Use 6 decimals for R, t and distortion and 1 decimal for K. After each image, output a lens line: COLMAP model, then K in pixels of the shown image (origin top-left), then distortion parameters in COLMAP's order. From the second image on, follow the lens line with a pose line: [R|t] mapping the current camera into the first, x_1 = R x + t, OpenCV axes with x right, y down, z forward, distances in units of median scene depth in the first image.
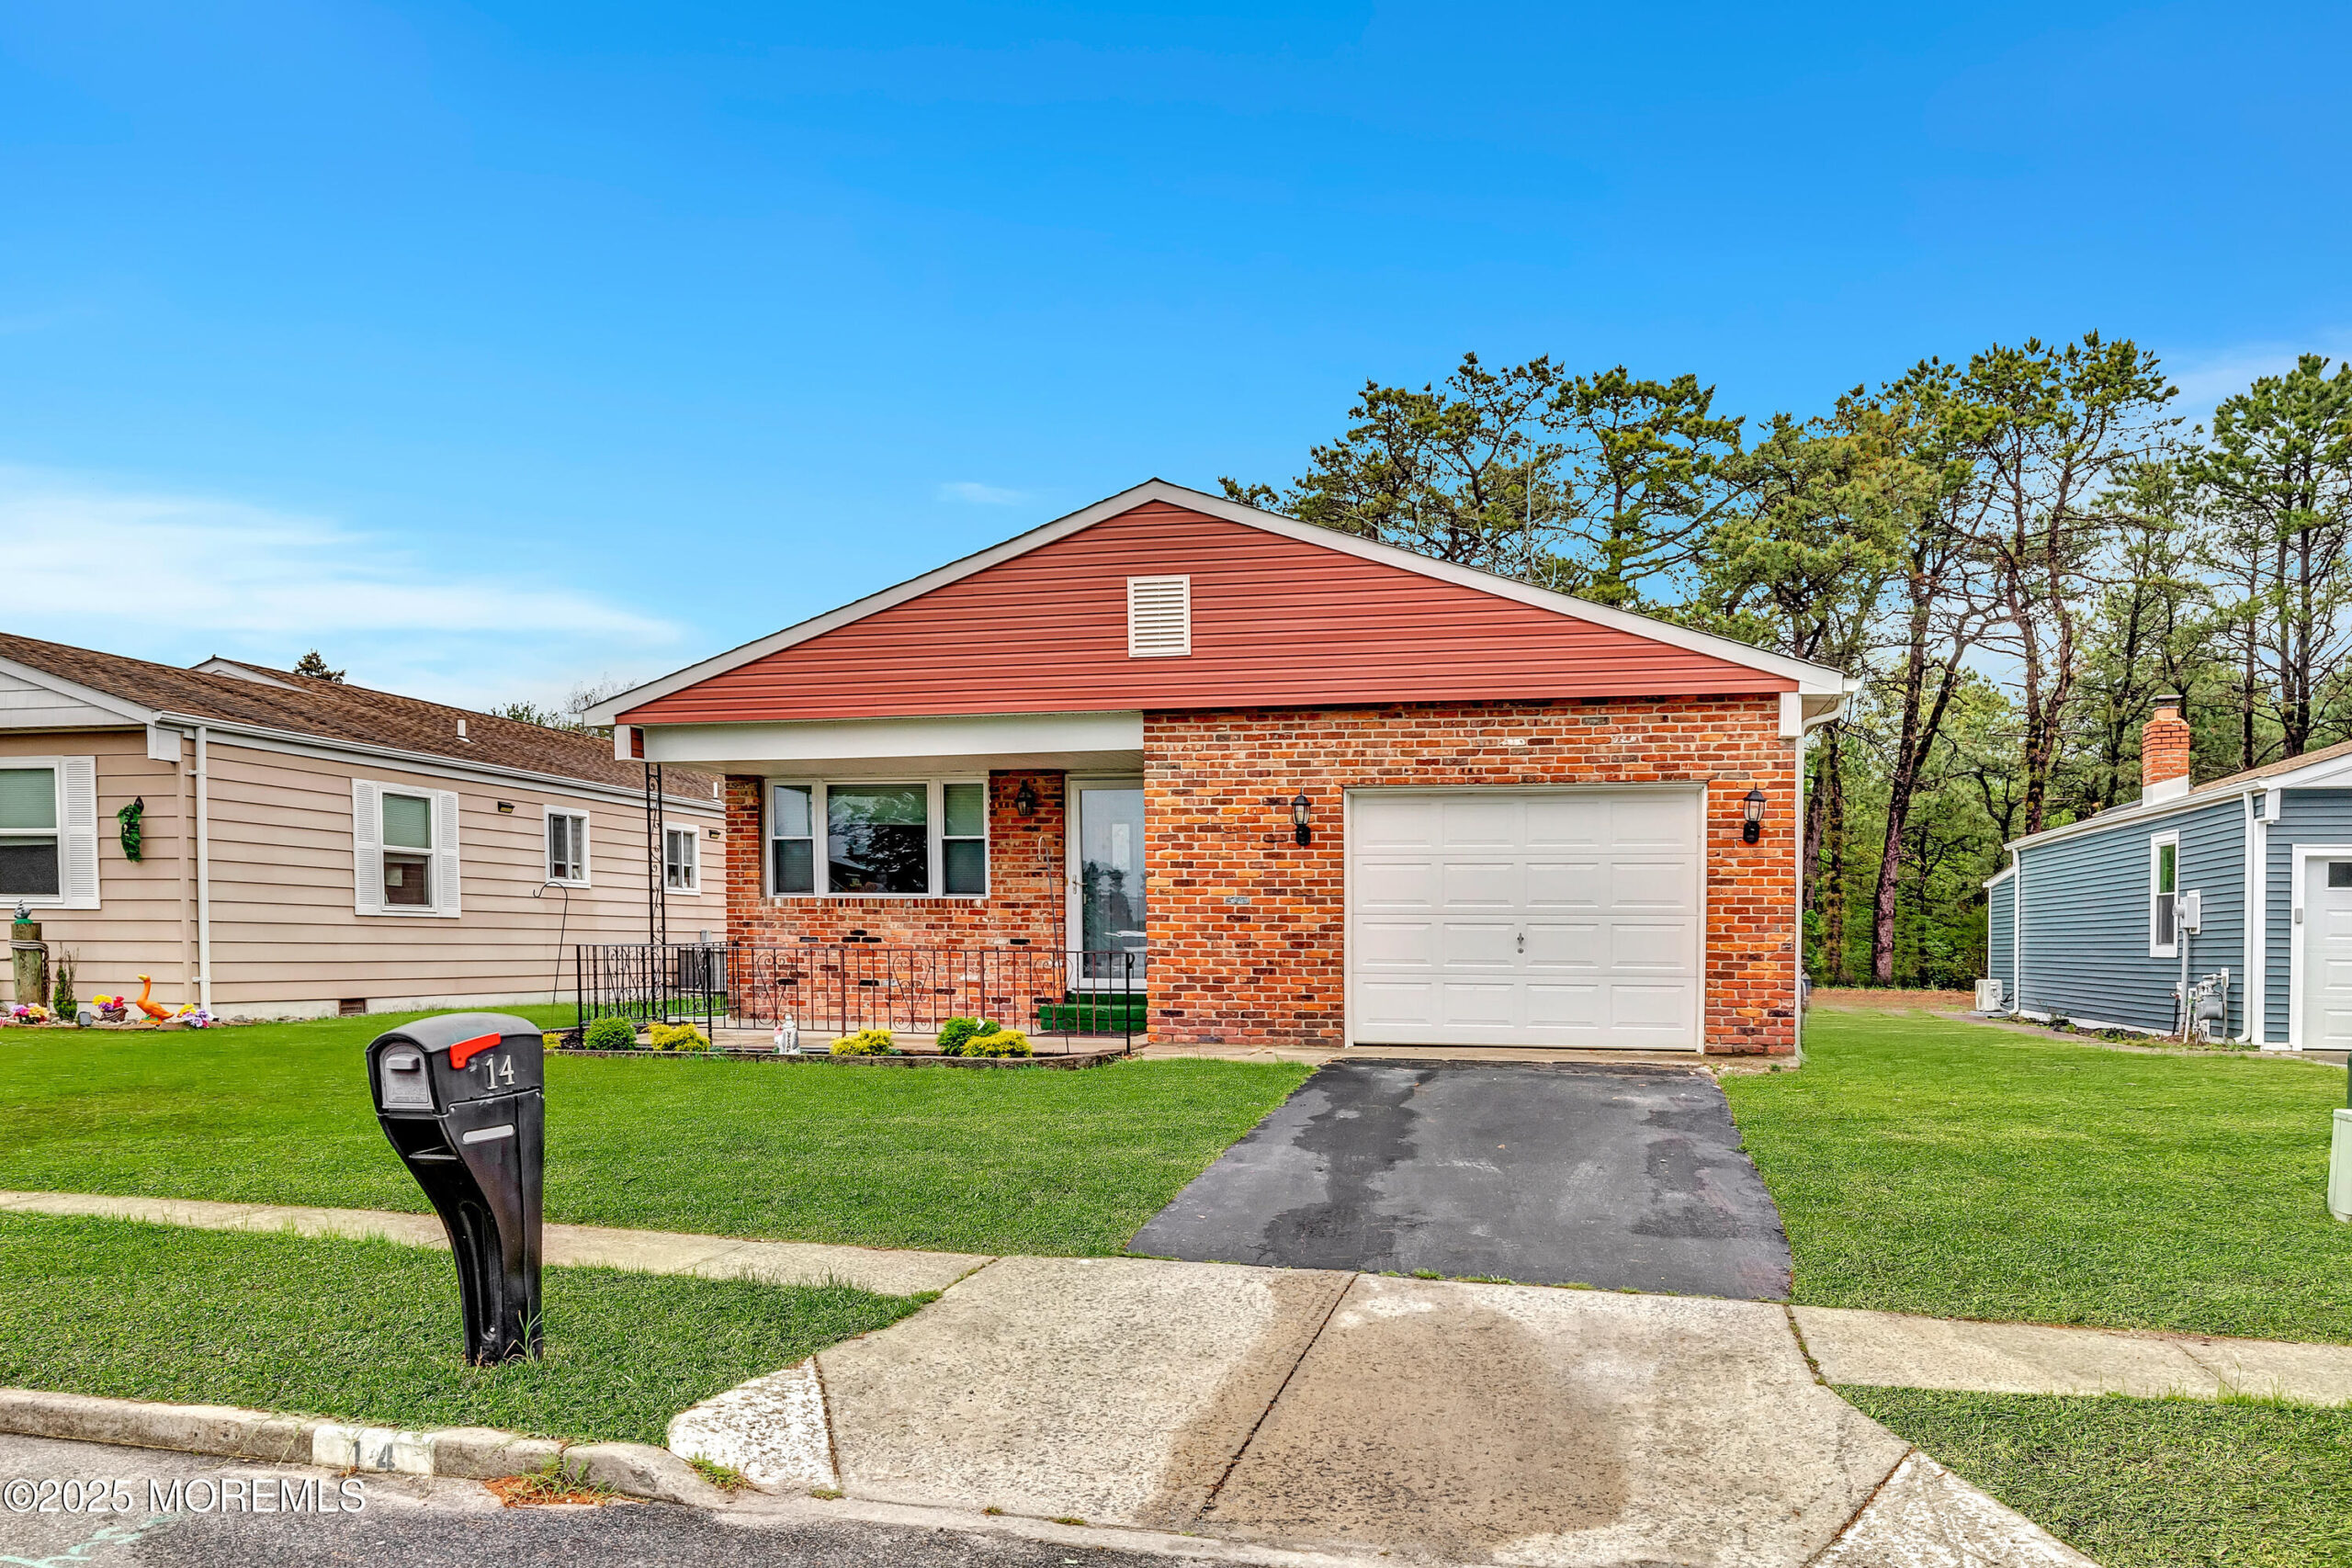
lens RADIAL K [[1710.5, 0, 1176.0], [0, 1710.5, 784.0], [0, 0, 1]] dist [0.000372, 0.000297]
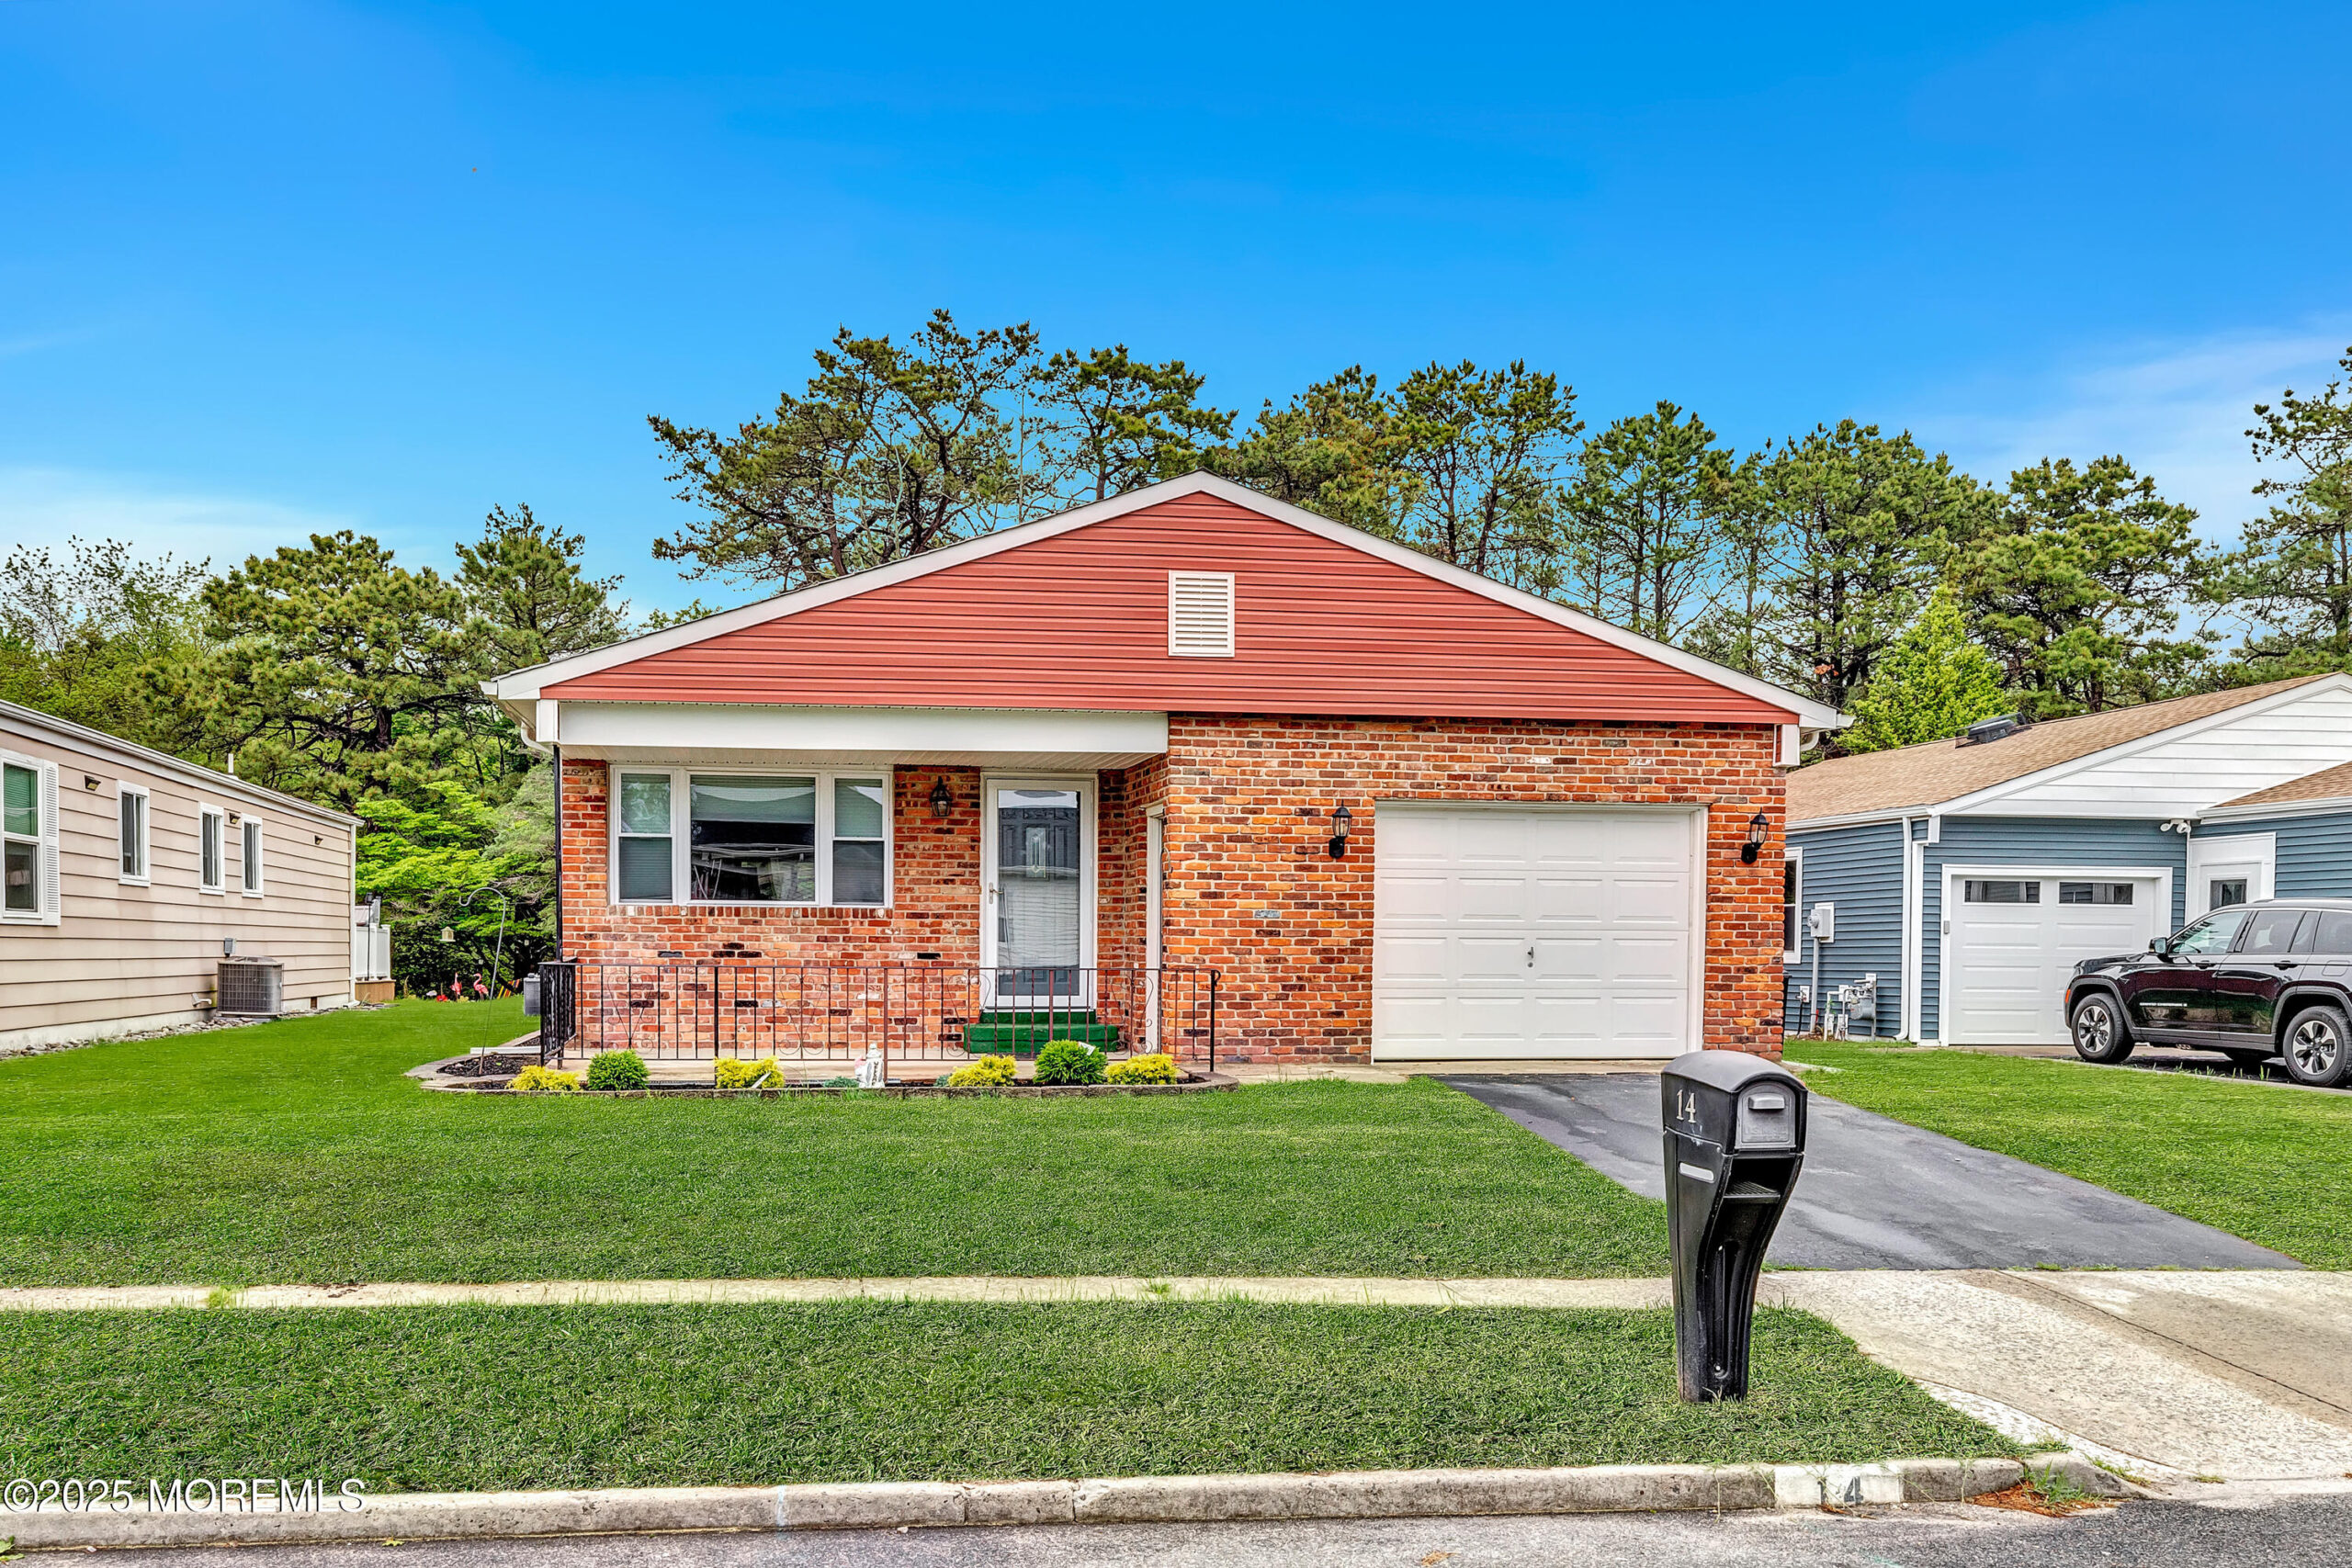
lens RADIAL K [[1879.3, 0, 1176.2], [0, 1879.3, 767.9], [0, 0, 1]] dist [0.005237, 0.000535]
pose [[0.930310, 0.032521, 0.365330, -0.401882], [-0.032036, 0.999459, -0.007391, -0.004668], [-0.365373, -0.004828, 0.930849, 0.034597]]
